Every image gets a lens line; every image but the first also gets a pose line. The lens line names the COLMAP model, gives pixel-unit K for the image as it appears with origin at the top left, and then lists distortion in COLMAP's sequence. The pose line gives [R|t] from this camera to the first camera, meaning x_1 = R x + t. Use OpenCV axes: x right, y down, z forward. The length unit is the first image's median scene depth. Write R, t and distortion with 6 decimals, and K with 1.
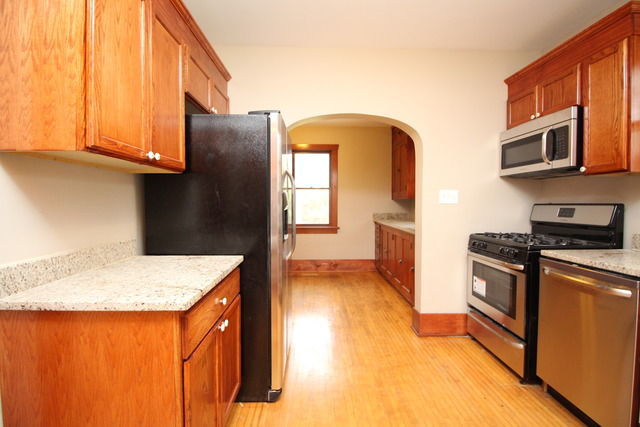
lens RADIAL K [[298.3, 0, 317.6], [0, 298.3, 208.4], [0, 0, 1]] dist [0.000804, -0.012785]
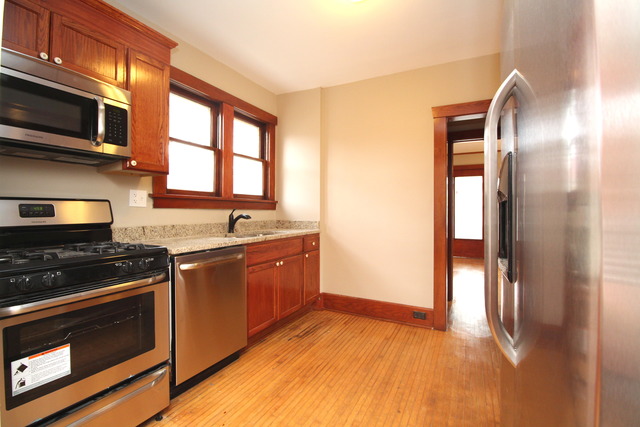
lens RADIAL K [[298.3, 0, 317.6], [0, 298.3, 208.4], [0, 0, 1]] dist [0.000804, -0.012785]
pose [[-0.882366, 0.001367, 0.470562, -0.064915], [0.006631, 0.999933, 0.009529, 0.006404], [-0.470517, 0.011529, -0.882315, 1.304564]]
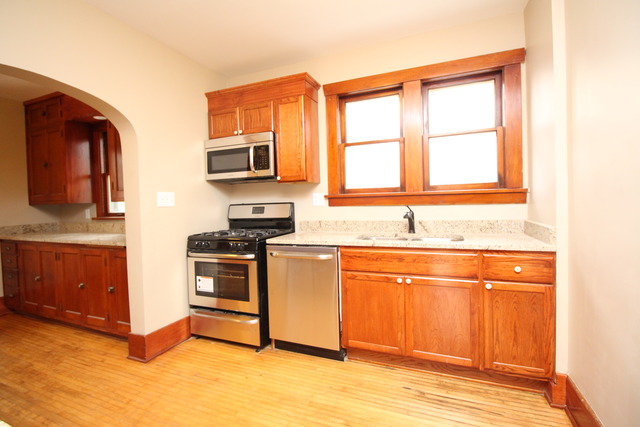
lens RADIAL K [[298.3, 0, 317.6], [0, 298.3, 208.4], [0, 0, 1]] dist [0.000804, -0.012785]
pose [[0.401593, -0.032998, 0.915224, -0.269584], [0.047662, 0.998749, 0.015096, -0.001979], [-0.914577, 0.037559, 0.402664, 0.223813]]
